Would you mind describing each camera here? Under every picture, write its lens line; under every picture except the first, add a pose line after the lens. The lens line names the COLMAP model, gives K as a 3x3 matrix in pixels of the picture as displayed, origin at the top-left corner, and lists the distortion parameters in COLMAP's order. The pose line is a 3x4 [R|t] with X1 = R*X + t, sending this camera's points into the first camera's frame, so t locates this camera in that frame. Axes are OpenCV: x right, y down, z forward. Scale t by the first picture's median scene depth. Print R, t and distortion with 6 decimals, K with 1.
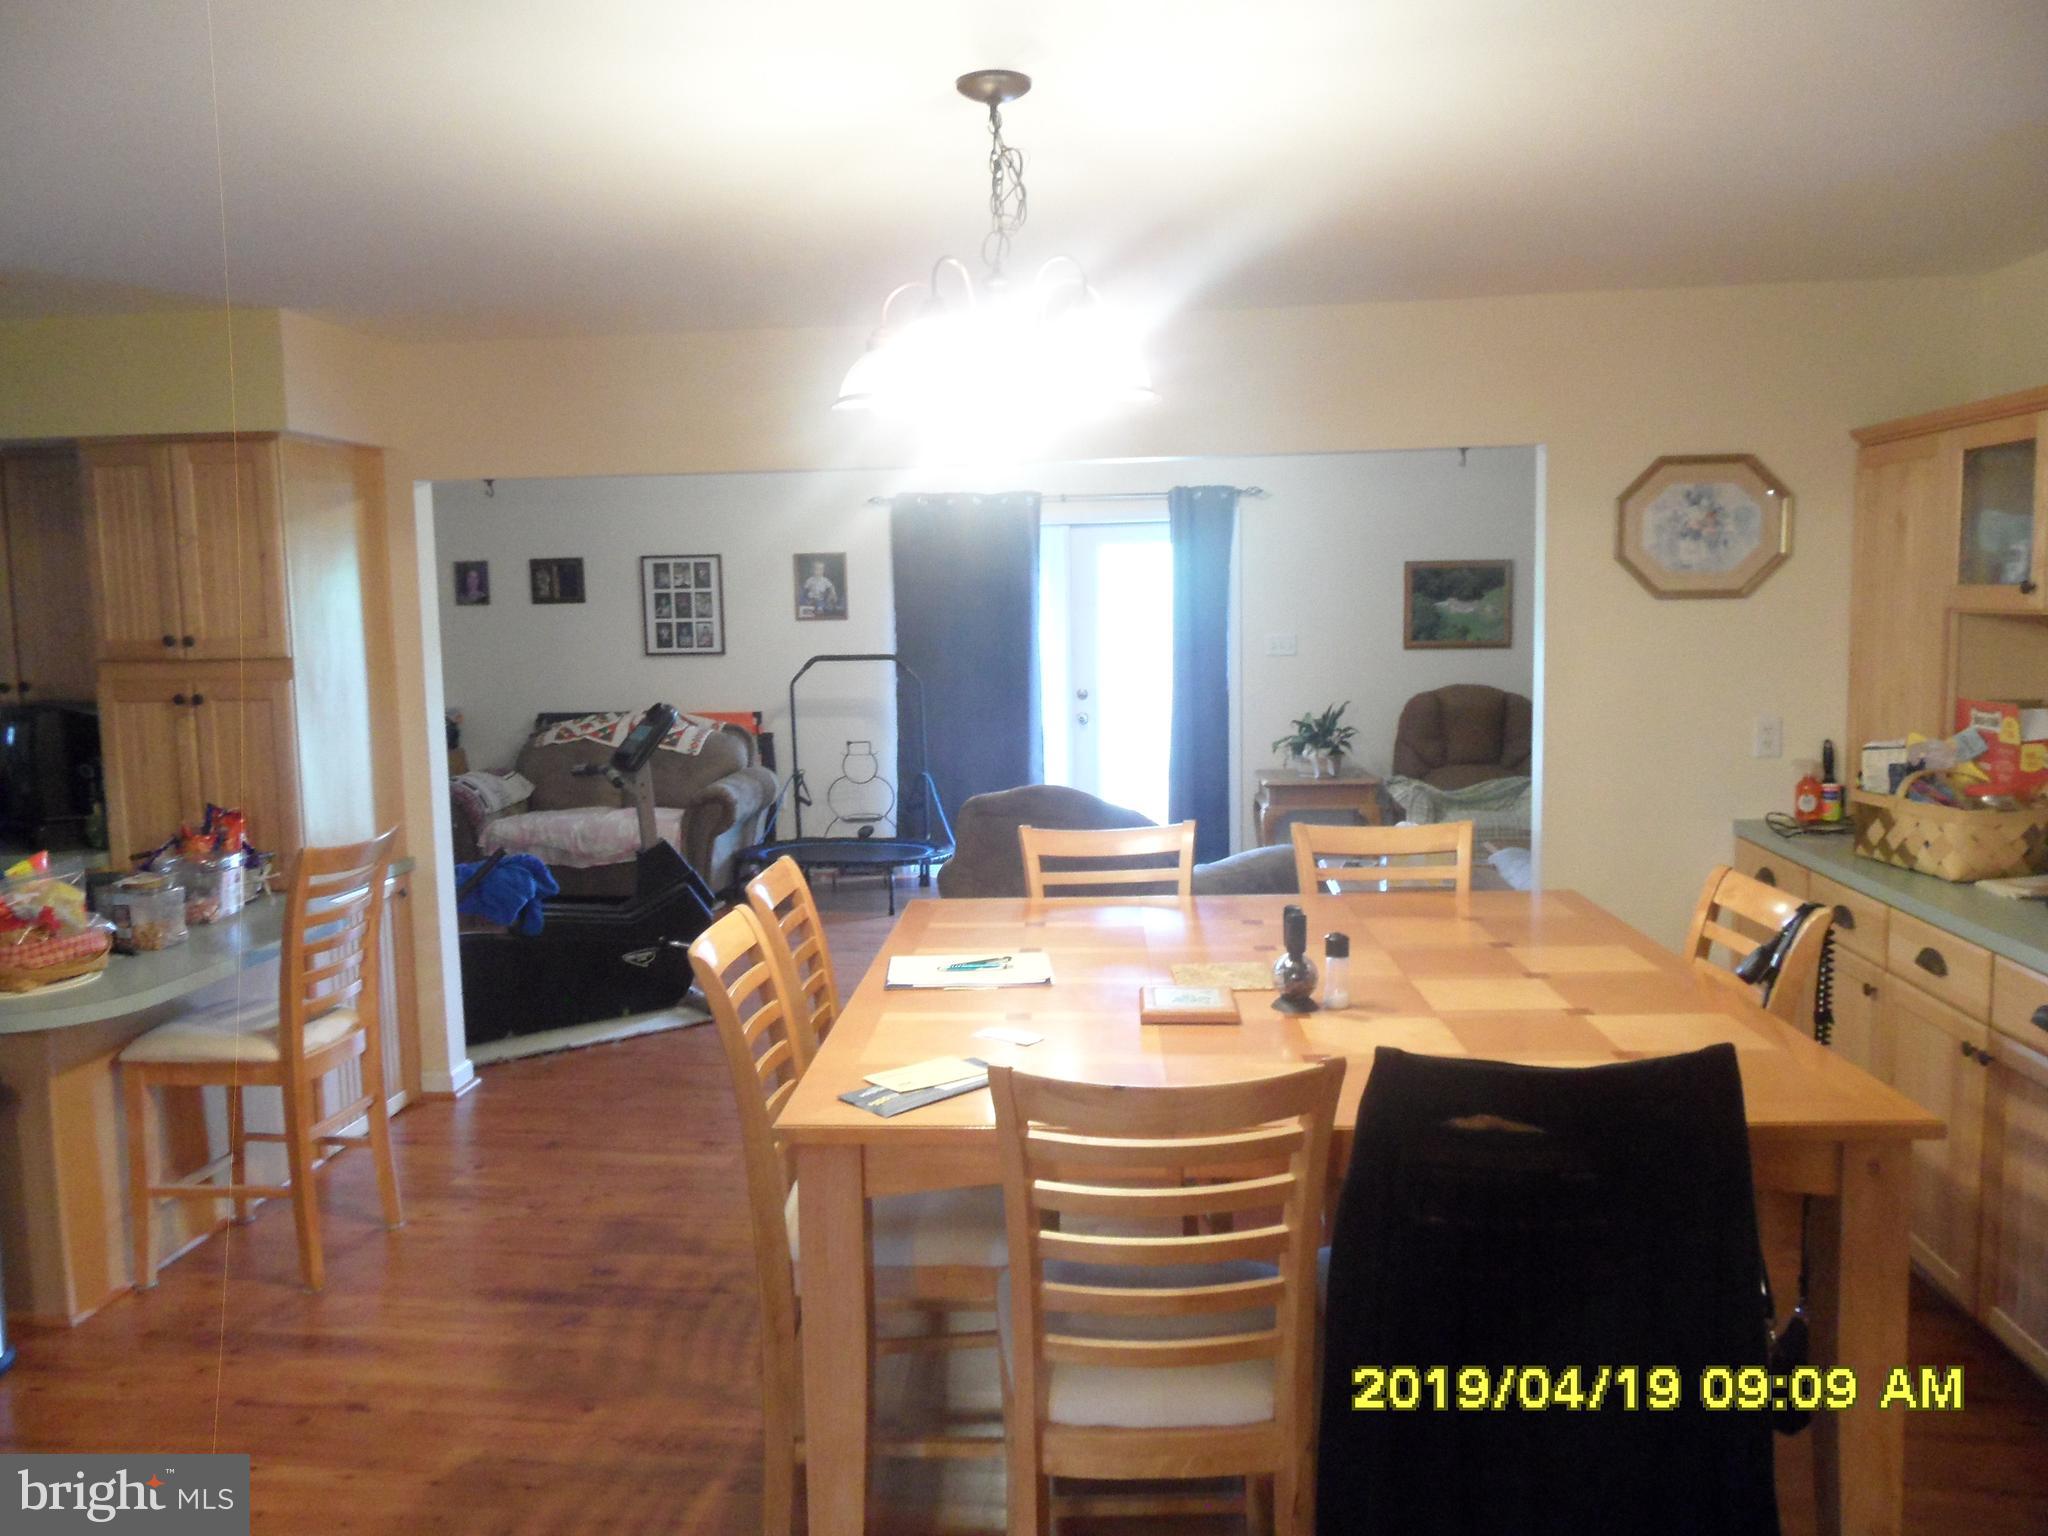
lens RADIAL K [[1504.6, 0, 1031.5], [0, 1504.6, 802.6], [0, 0, 1]] dist [-0.011634, -0.001935]
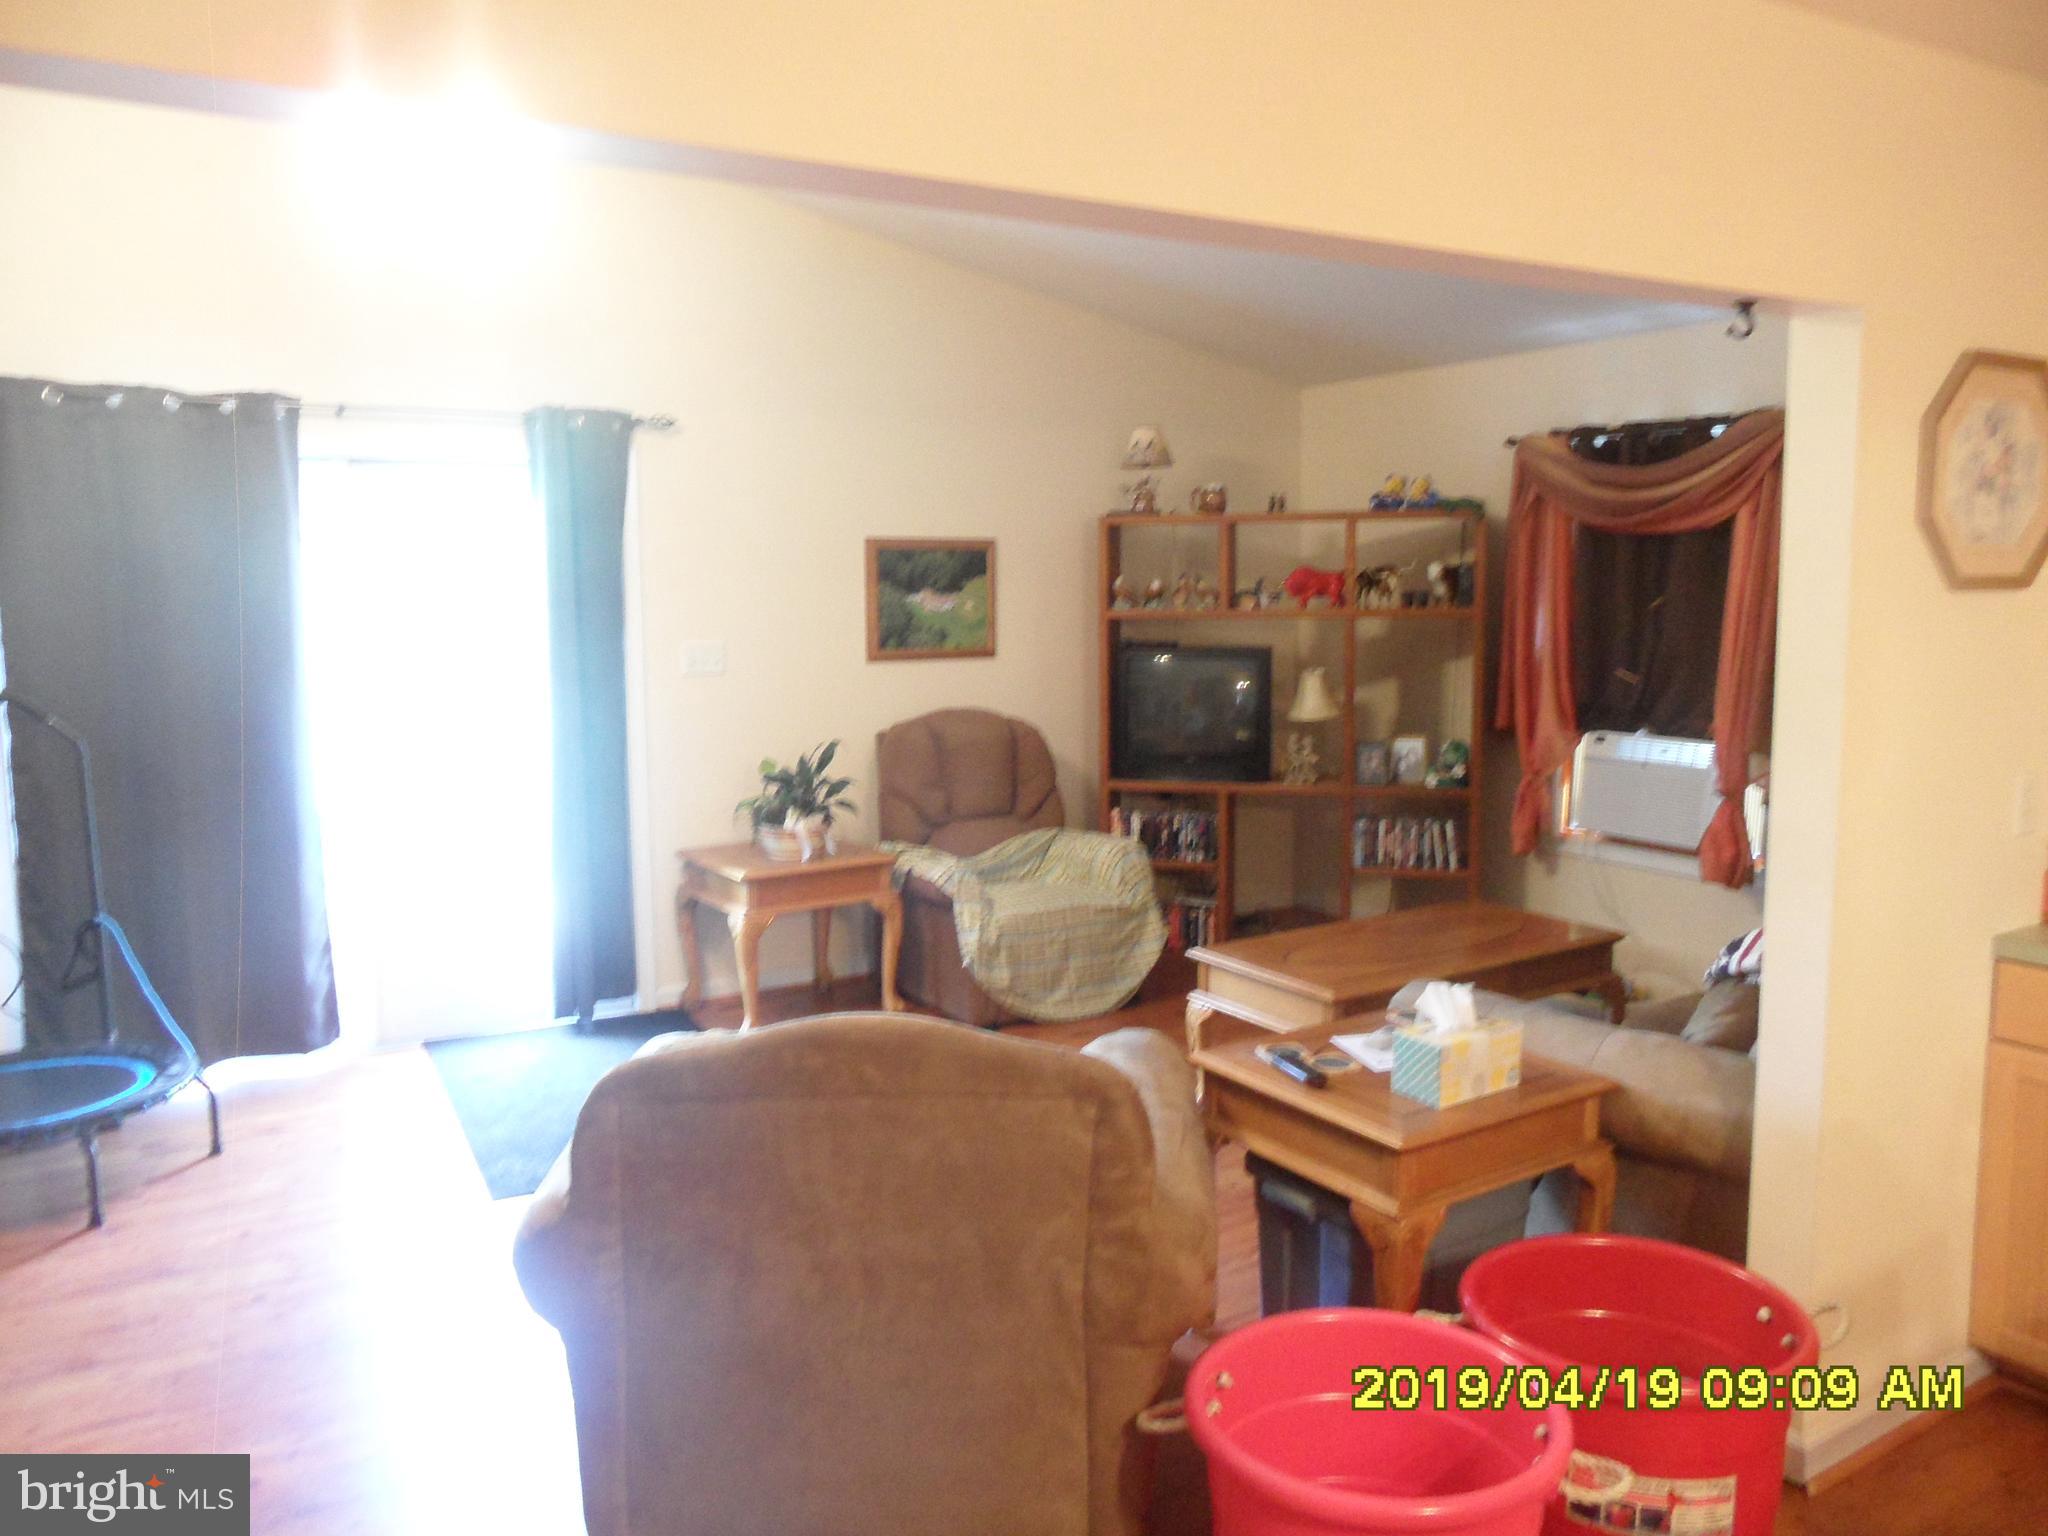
lens RADIAL K [[1504.6, 0, 1013.5], [0, 1504.6, 760.3], [0, 0, 1]] dist [-0.011634, -0.001935]
pose [[0.796466, -0.058682, 0.601830, -0.128395], [0.073976, 0.997260, -0.000661, -0.050244], [-0.600142, 0.045047, 0.798624, 0.396697]]
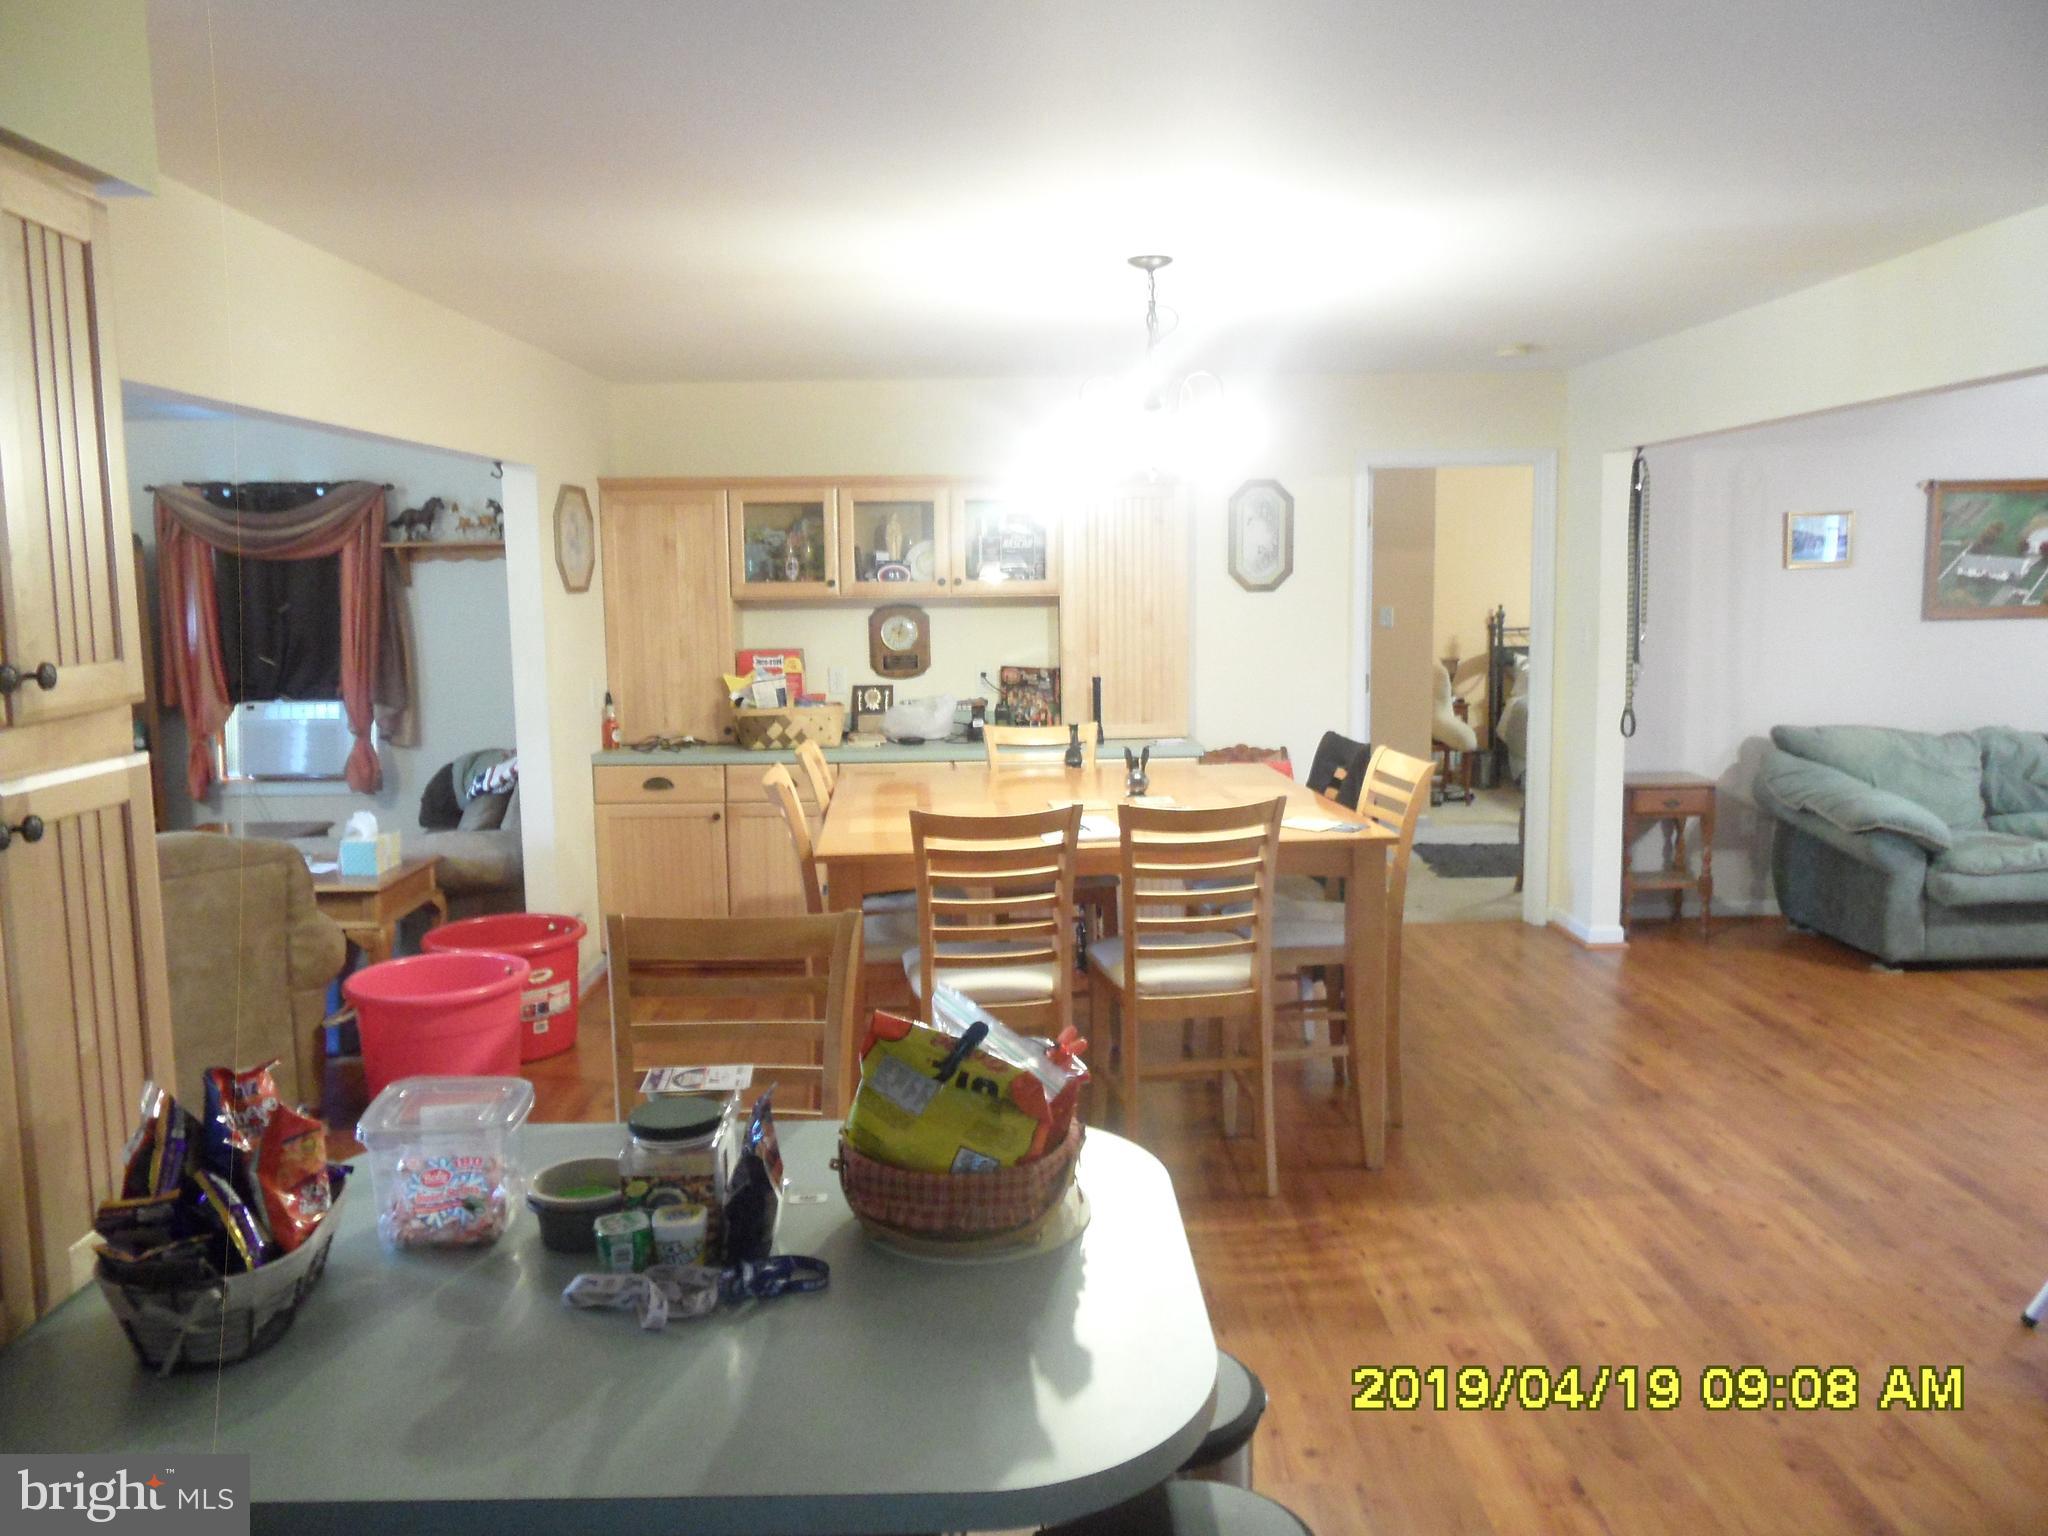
lens RADIAL K [[1504.6, 0, 1014.1], [0, 1504.6, 759.8], [0, 0, 1]] dist [-0.011634, -0.001935]
pose [[-0.111237, -0.097911, 0.988959, -0.493174], [0.149011, 0.982241, 0.114007, -0.044319], [-0.982559, 0.160048, -0.094672, 0.403872]]
